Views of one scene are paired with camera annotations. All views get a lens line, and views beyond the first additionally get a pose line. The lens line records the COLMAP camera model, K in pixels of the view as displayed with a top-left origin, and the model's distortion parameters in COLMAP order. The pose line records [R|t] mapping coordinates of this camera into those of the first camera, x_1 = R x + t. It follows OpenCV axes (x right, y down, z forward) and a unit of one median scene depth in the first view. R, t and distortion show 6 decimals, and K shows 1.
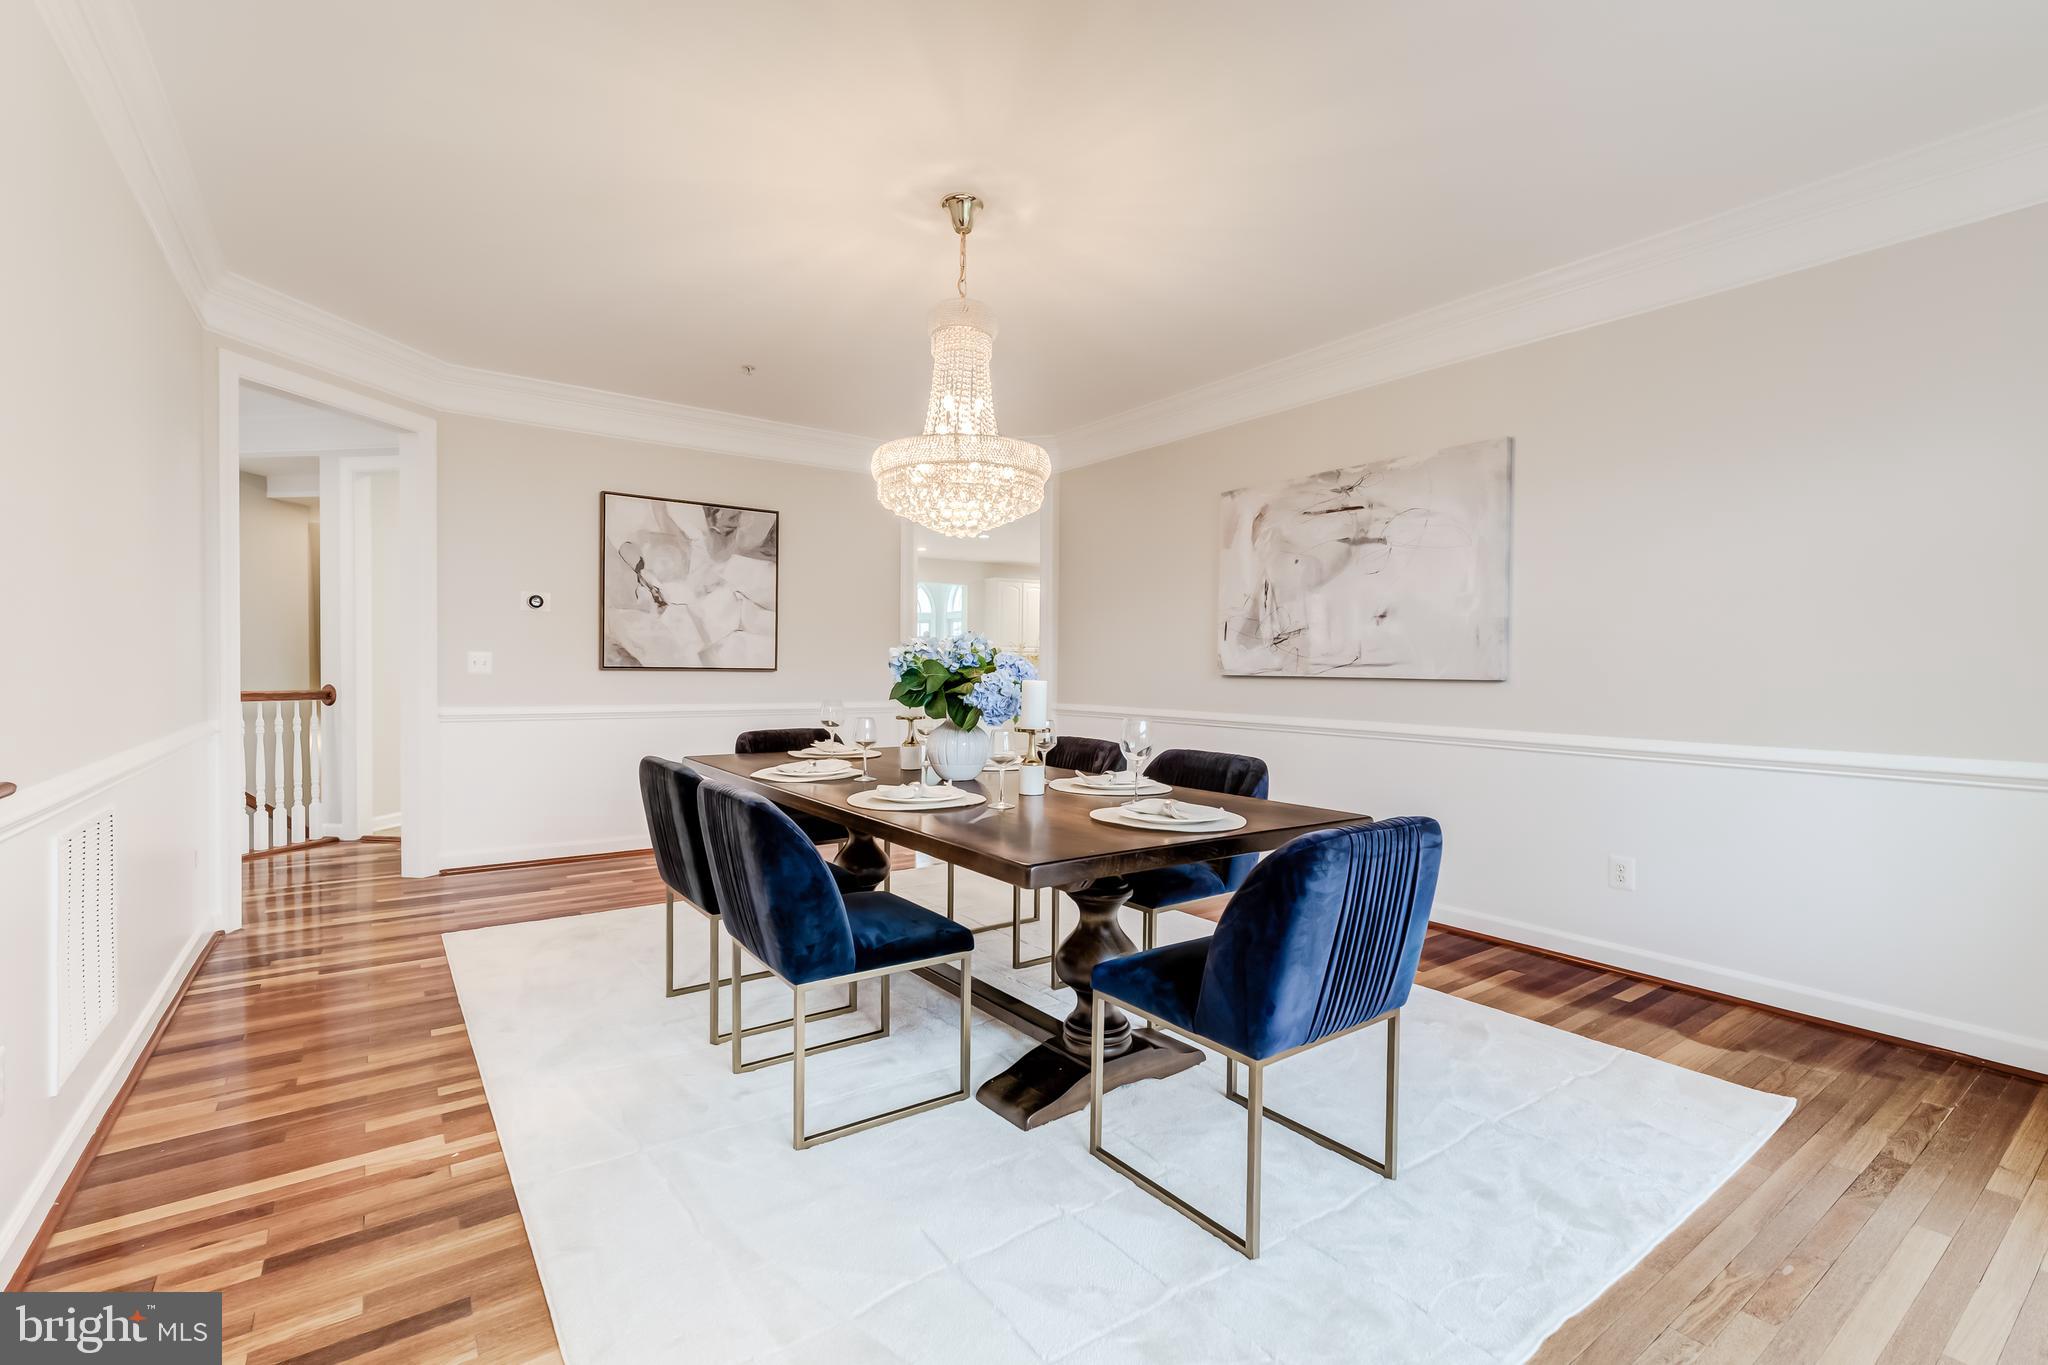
lens RADIAL K [[926.2, 0, 1040.4], [0, 926.2, 677.7], [0, 0, 1]] dist [0.007705, -0.000757]
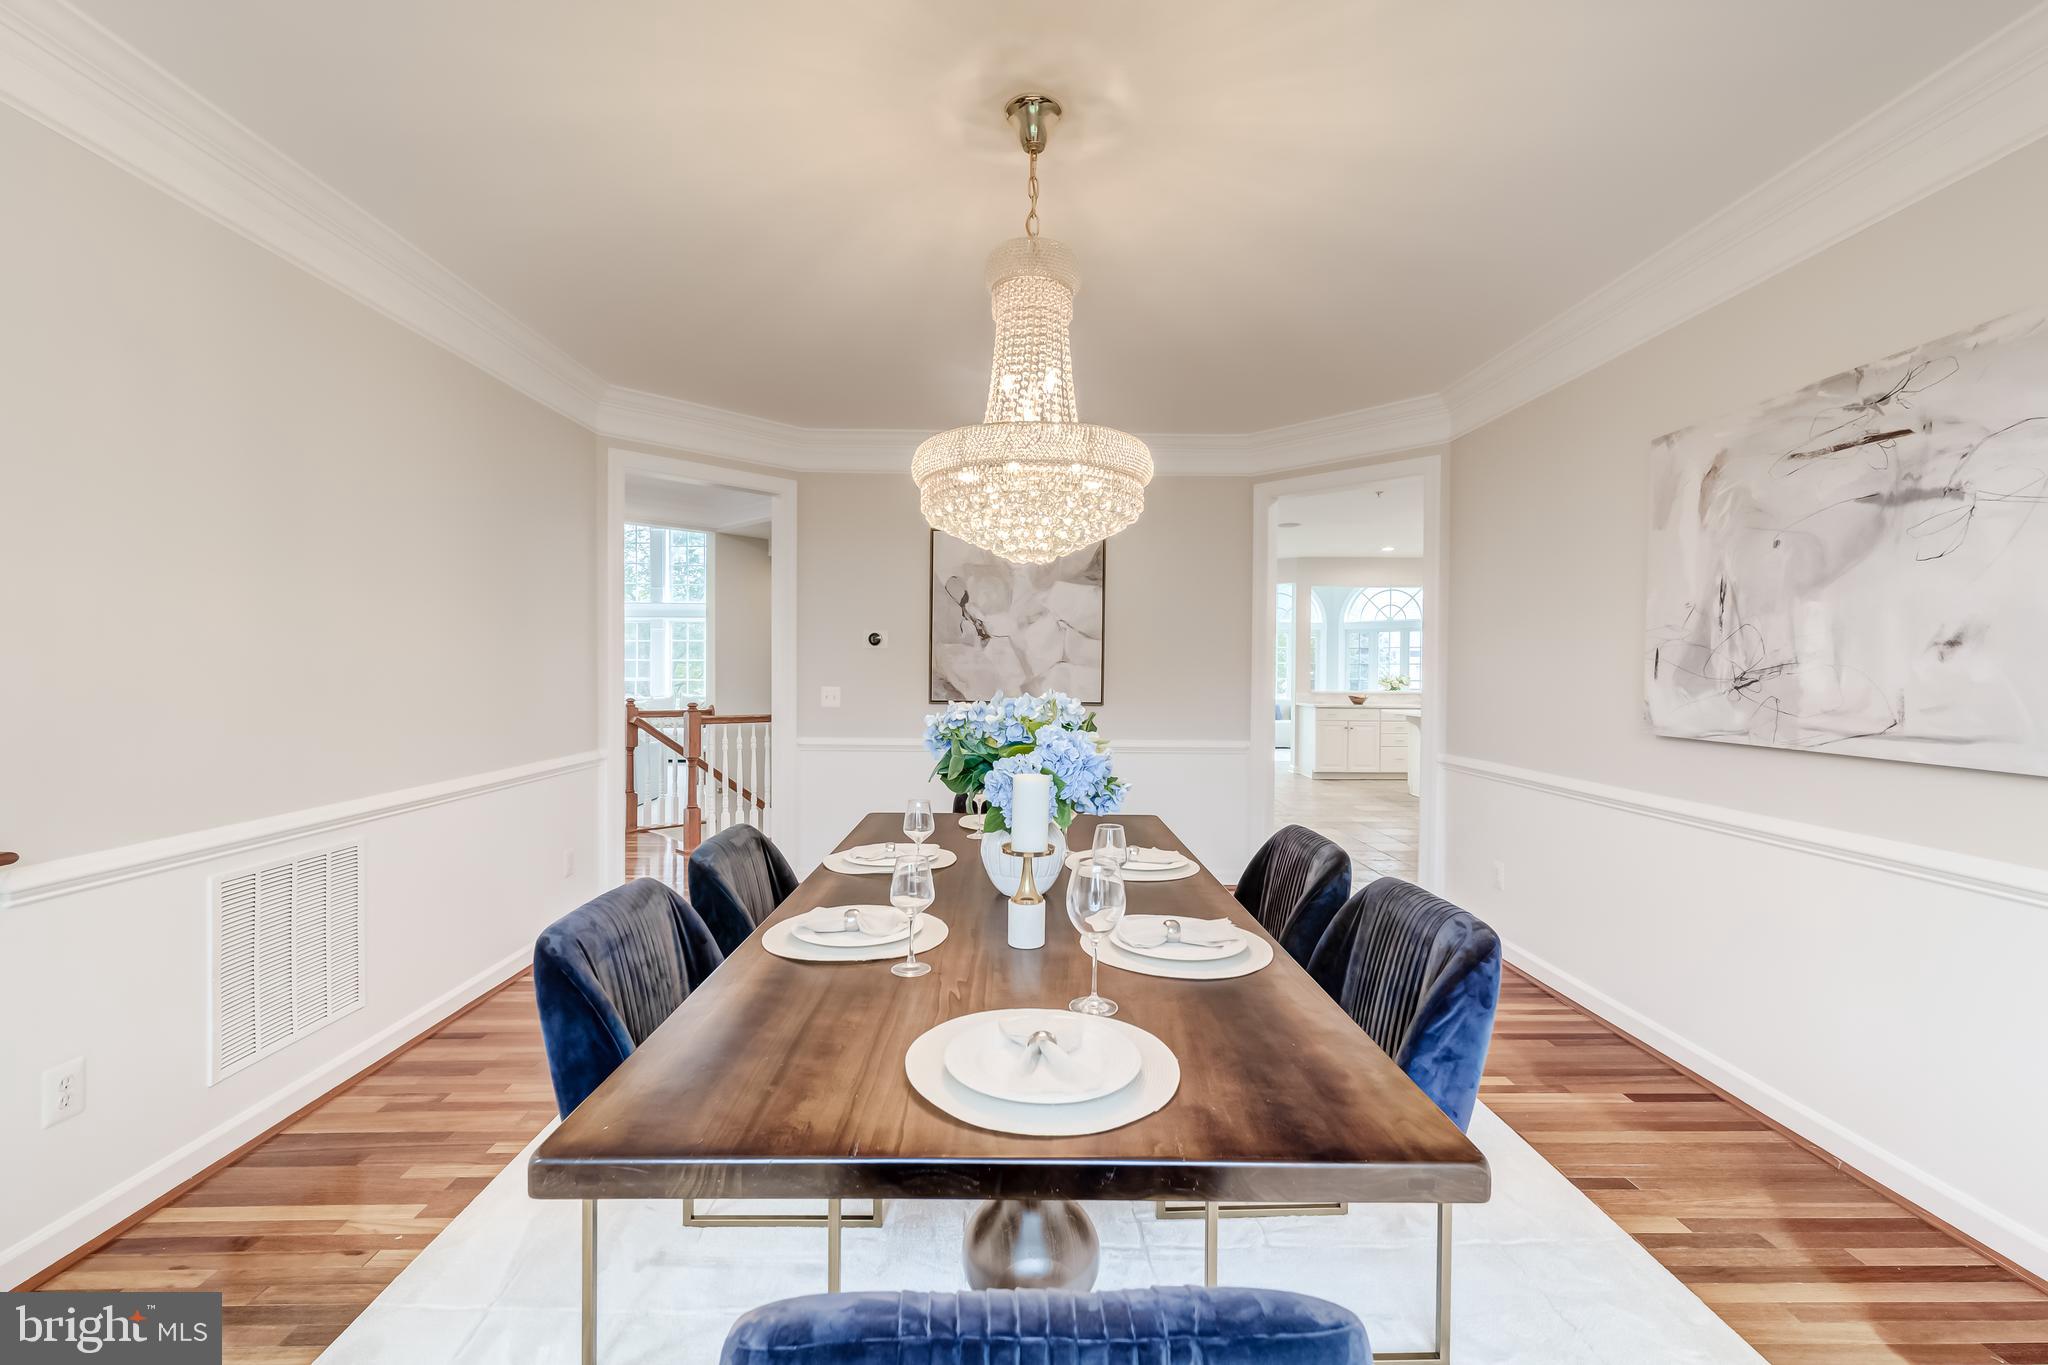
lens RADIAL K [[926.2, 0, 1010.8], [0, 926.2, 677.9], [0, 0, 1]] dist [0.007705, -0.000757]
pose [[0.813294, 0.001002, -0.581852, 0.185284], [-0.004295, 0.999982, -0.004281, -0.032186], [0.581837, 0.005981, 0.813283, 0.219302]]
